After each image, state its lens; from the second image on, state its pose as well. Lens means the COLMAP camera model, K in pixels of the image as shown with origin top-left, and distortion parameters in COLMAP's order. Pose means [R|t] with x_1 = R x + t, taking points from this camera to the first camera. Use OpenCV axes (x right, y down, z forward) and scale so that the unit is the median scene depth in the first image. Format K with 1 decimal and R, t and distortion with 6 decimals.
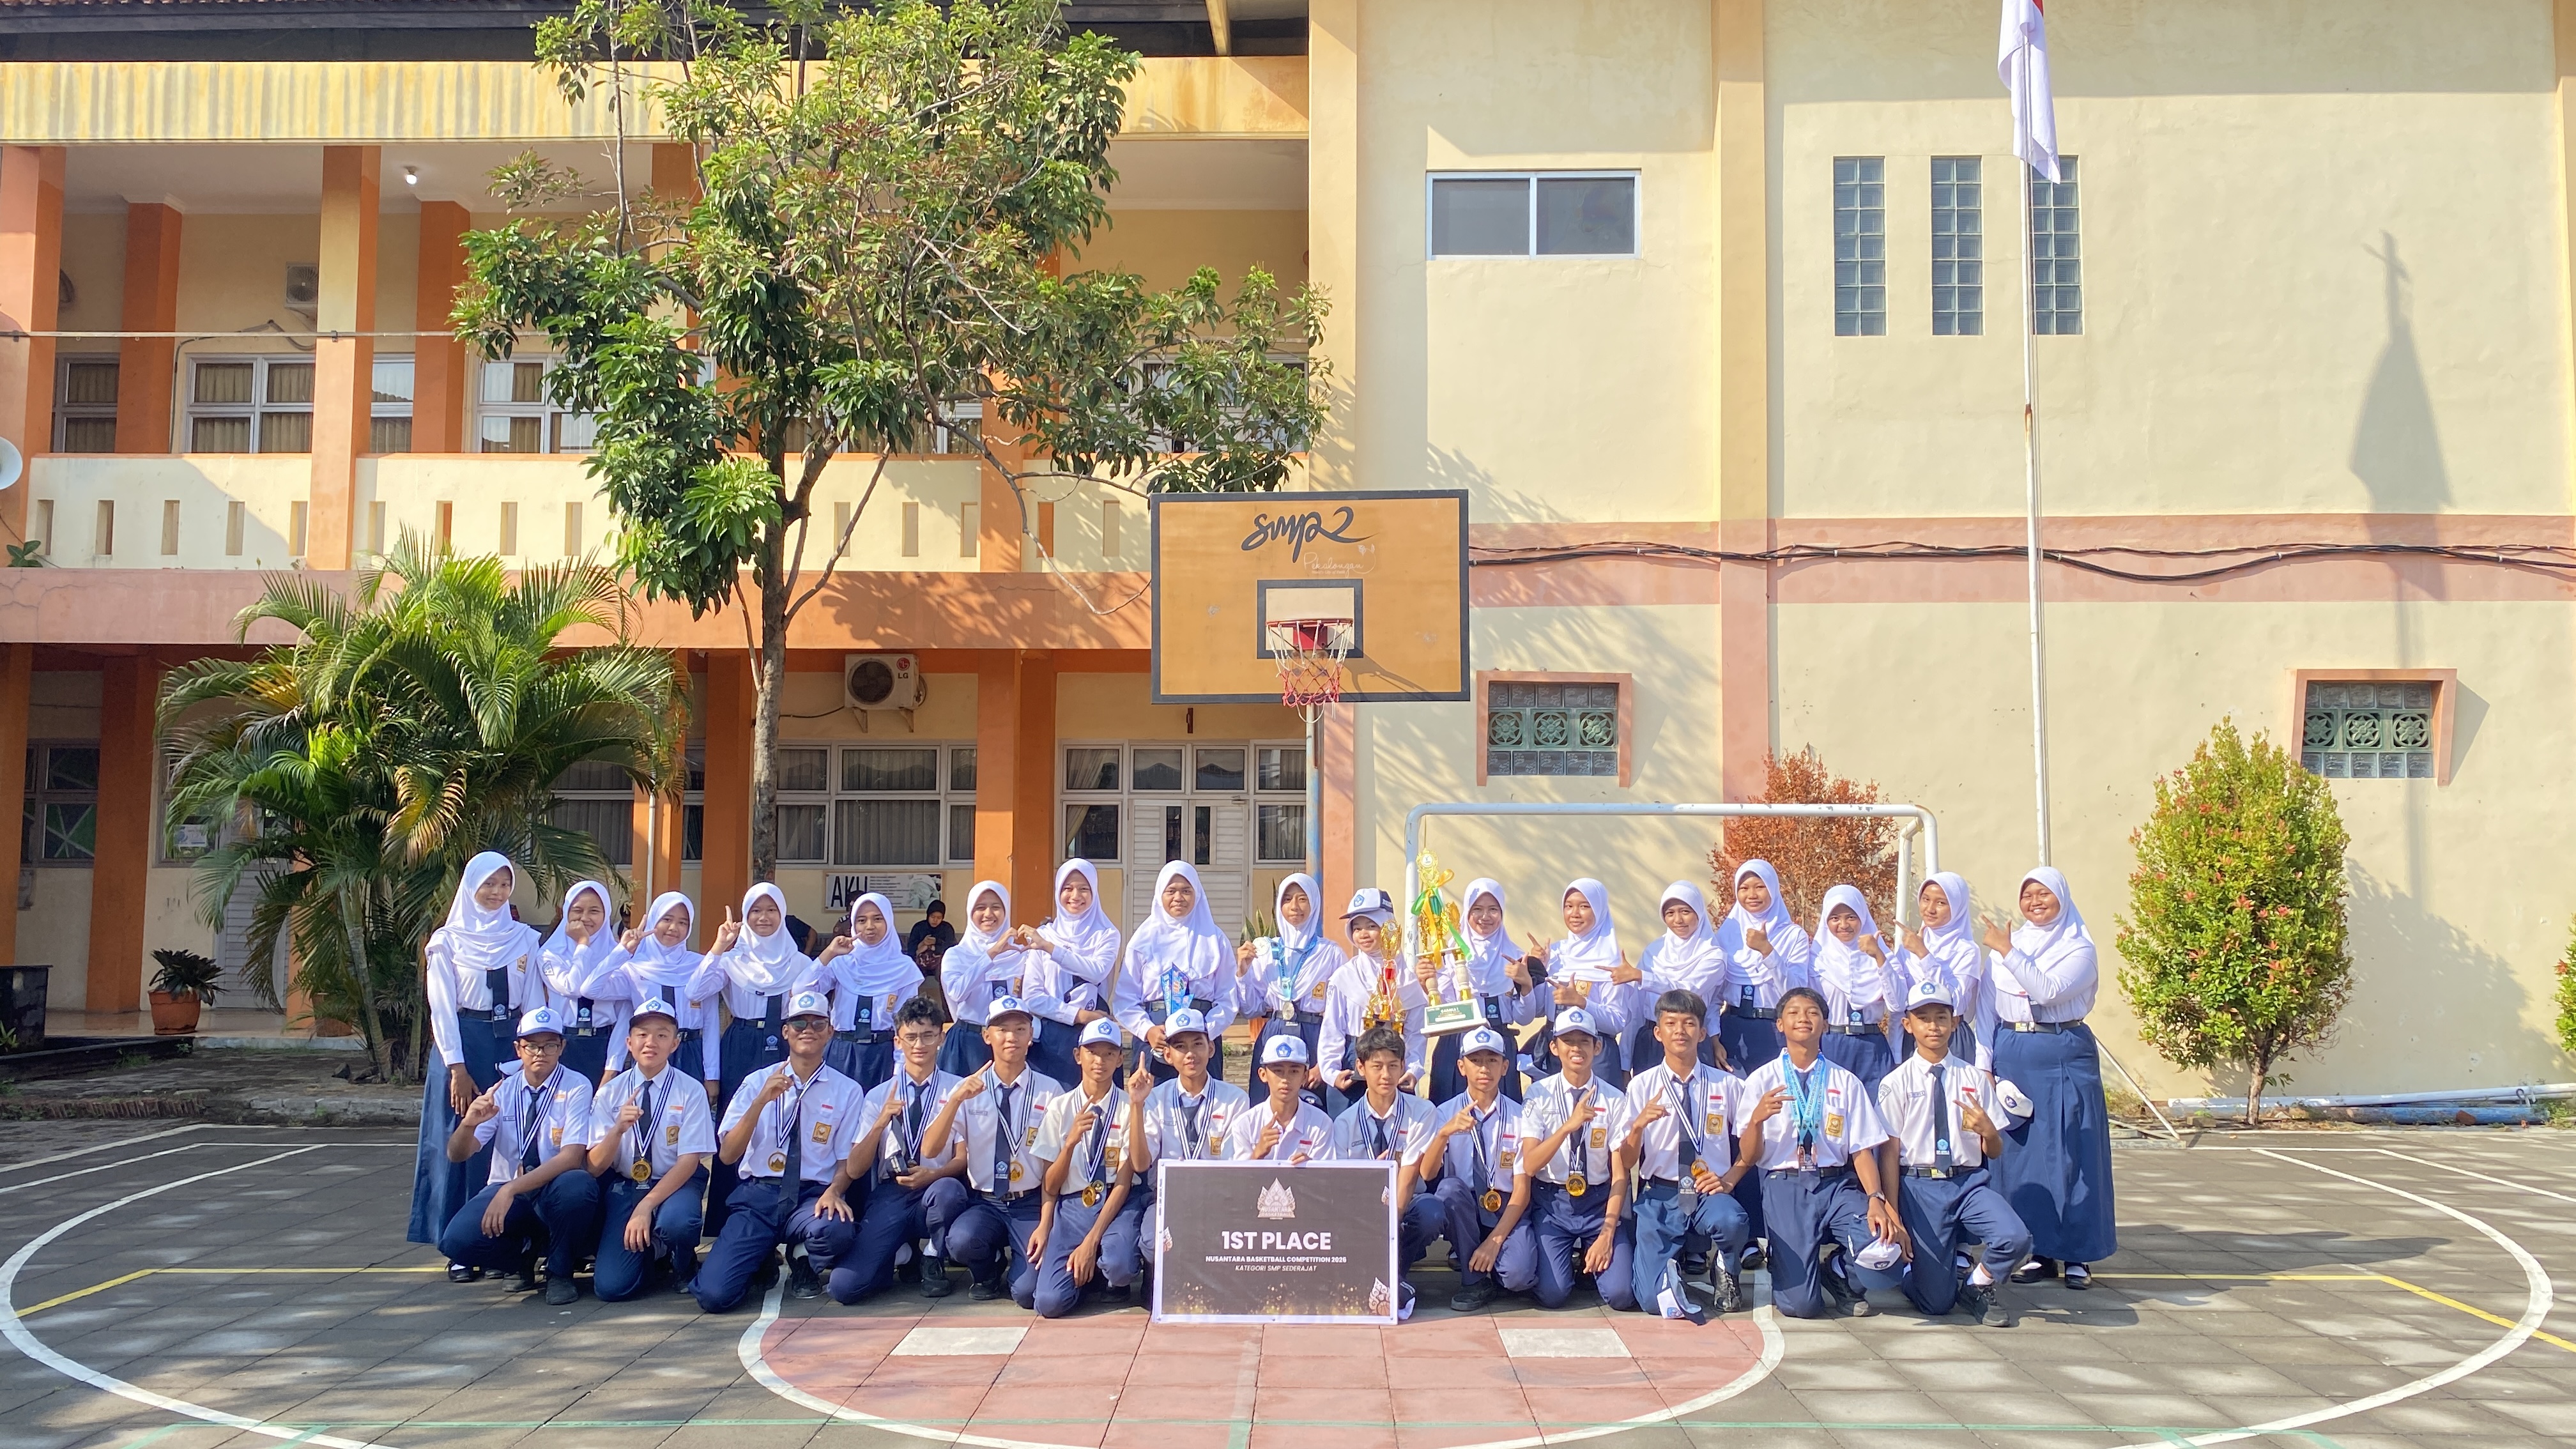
lens RADIAL K [[1965.6, 0, 1306.5], [0, 1965.6, 741.8], [0, 0, 1]] dist [0.055565, -0.038036]
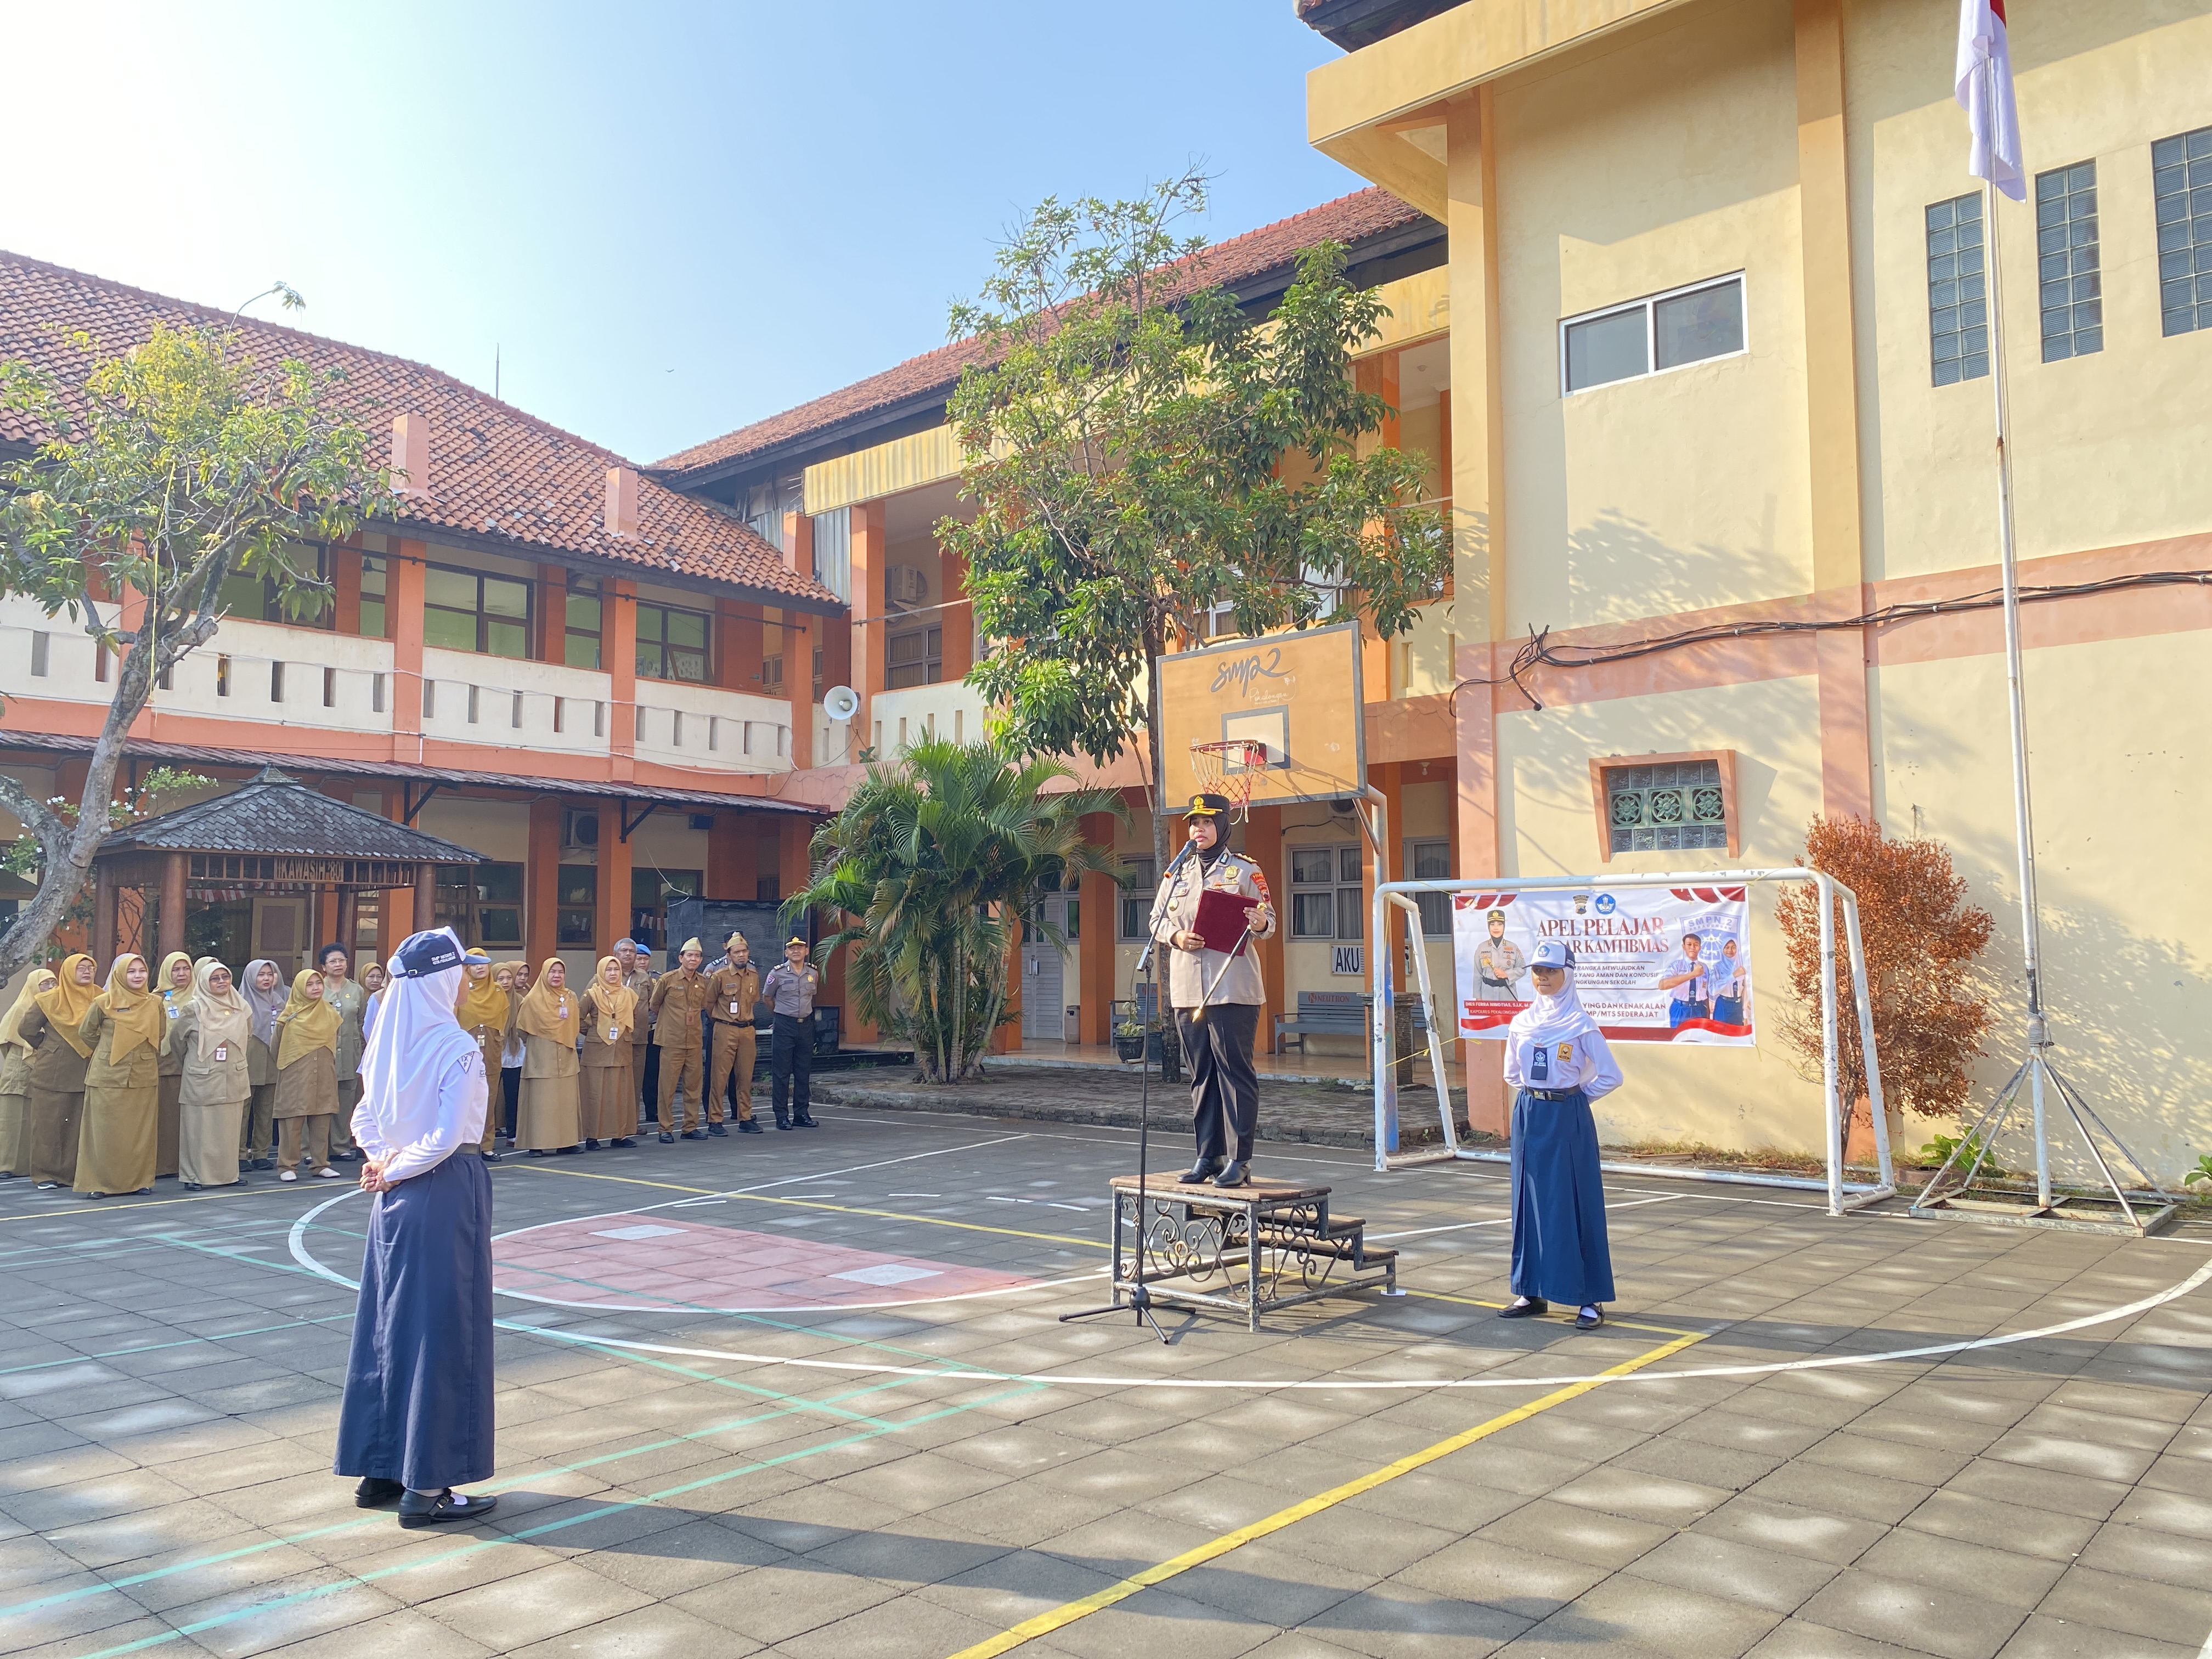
lens RADIAL K [[1697.3, 0, 1102.6], [0, 1697.3, 829.1], [0, 0, 1]] dist [0.020424, -0.008023]
pose [[0.756966, -0.054826, -0.651150, 0.491159], [0.053205, 0.998337, -0.022208, 0.010044], [0.651285, -0.017834, 0.758624, 0.087601]]
